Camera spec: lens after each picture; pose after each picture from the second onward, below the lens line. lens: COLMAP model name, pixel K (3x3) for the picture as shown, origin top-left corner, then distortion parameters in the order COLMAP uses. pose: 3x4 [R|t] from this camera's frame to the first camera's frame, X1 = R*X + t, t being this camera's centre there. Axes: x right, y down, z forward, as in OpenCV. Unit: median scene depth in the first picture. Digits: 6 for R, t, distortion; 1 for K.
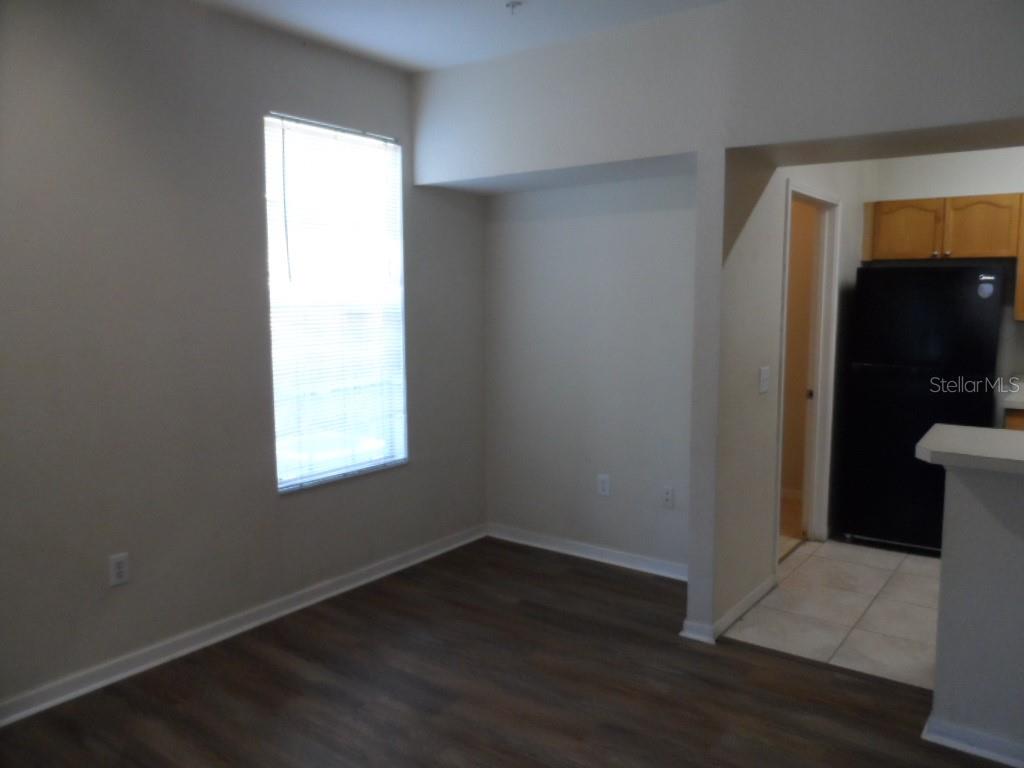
lens RADIAL K [[776.7, 0, 510.2], [0, 776.7, 382.2], [0, 0, 1]] dist [-0.005873, -0.004096]
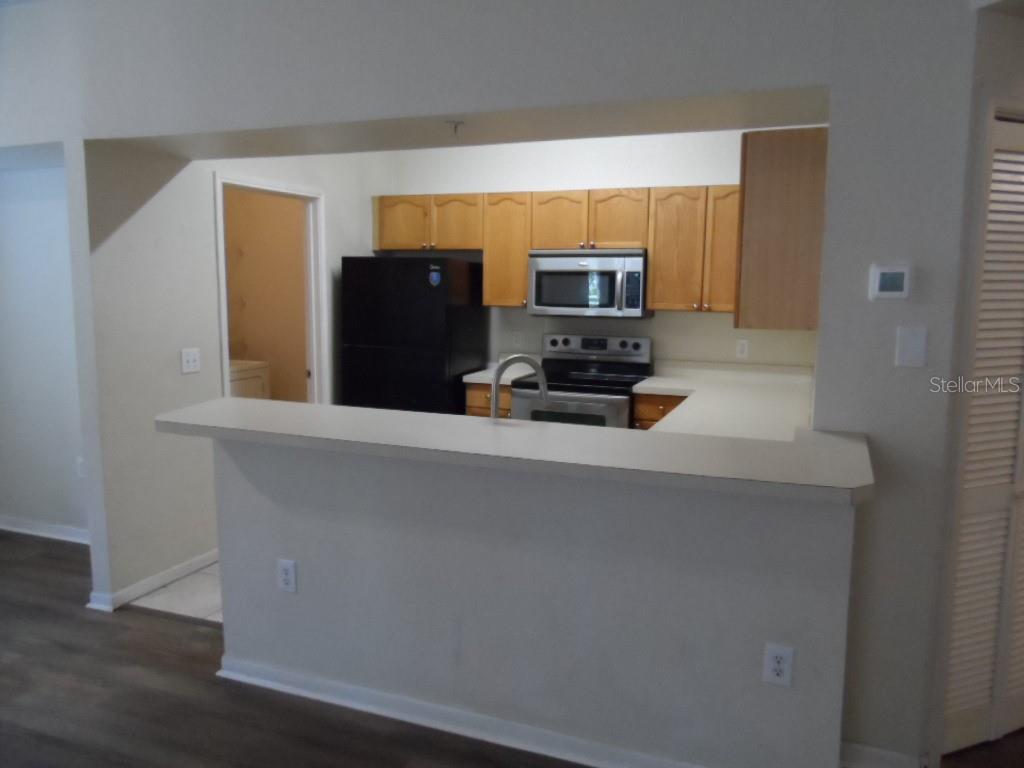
lens RADIAL K [[776.7, 0, 513.4], [0, 776.7, 387.7], [0, 0, 1]] dist [-0.005873, -0.004096]
pose [[0.963477, -0.026347, 0.266490, 0.420092], [0.018987, 0.999365, 0.030158, 0.008566], [-0.267115, -0.023997, 0.963366, -0.126144]]
